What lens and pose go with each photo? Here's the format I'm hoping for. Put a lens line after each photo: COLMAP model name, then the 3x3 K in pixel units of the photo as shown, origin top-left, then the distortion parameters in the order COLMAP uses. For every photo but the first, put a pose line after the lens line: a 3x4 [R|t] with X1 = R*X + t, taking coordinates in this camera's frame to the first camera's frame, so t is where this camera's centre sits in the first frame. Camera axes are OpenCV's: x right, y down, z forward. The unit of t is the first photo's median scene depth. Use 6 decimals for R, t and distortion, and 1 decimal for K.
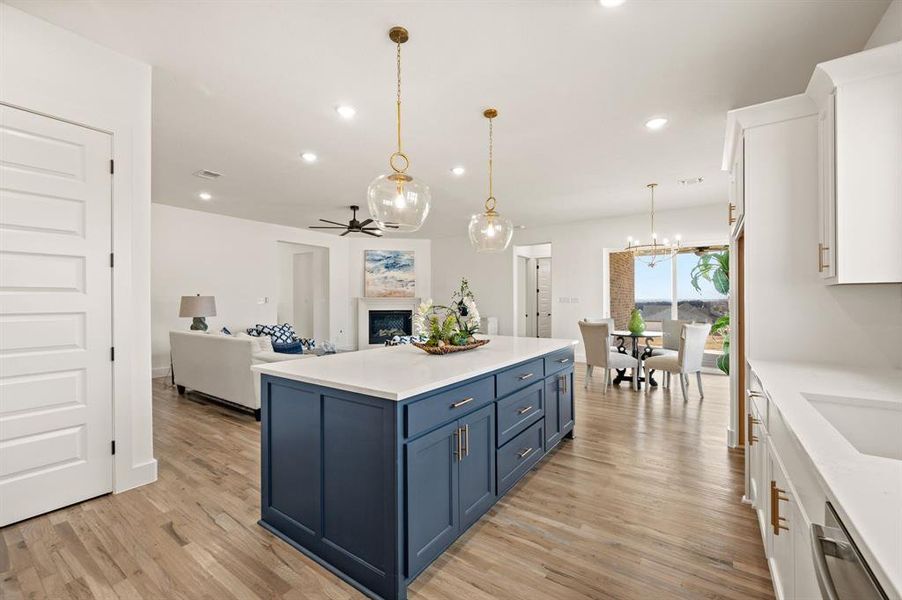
lens RADIAL K [[357.8, 0, 456.4], [0, 357.8, 293.3], [0, 0, 1]] dist [-0.001437, -0.000572]
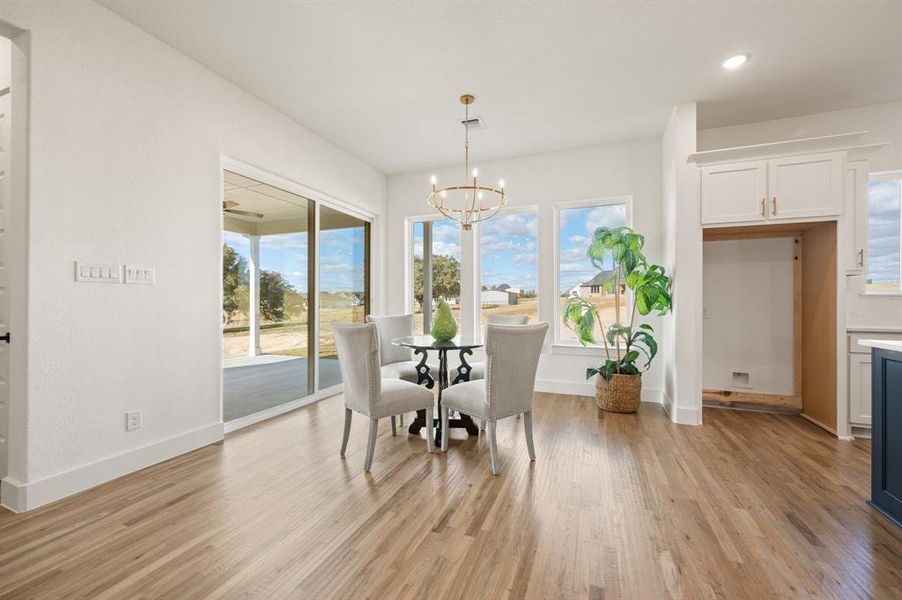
lens RADIAL K [[353.1, 0, 454.9], [0, 353.1, 300.7], [0, 0, 1]] dist [-0.000016, -0.000407]
pose [[-0.215125, 0.003142, 0.976582, -0.037858], [-0.023344, 0.999693, -0.008359, 0.029906], [-0.976308, -0.024595, -0.214985, 0.646199]]
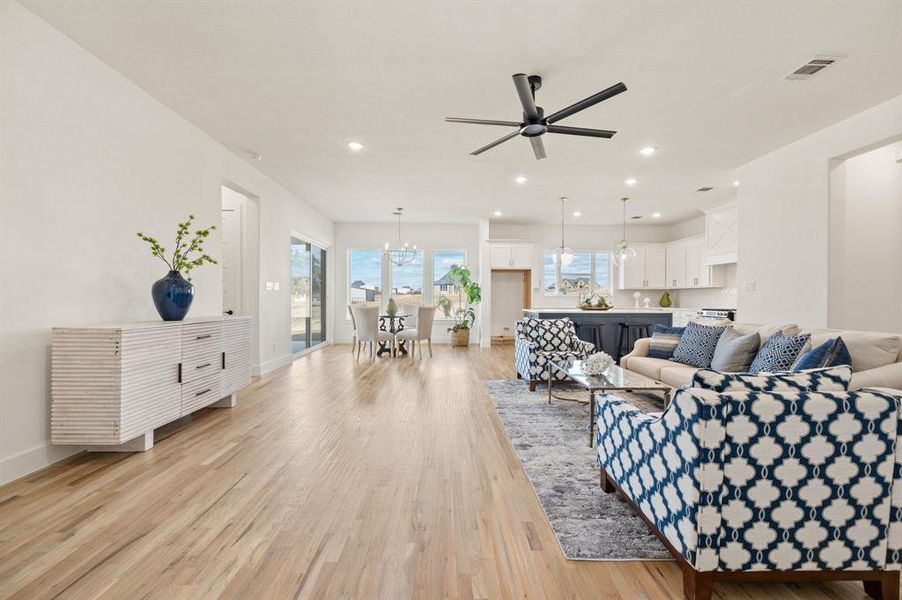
lens RADIAL K [[353.1, 0, 454.9], [0, 353.1, 300.7], [0, 0, 1]] dist [-0.000016, -0.000407]
pose [[-0.588652, -0.005670, 0.808367, -0.402175], [-0.022106, 0.999714, -0.009085, 0.038312], [-0.808084, -0.023217, -0.588609, 0.917395]]
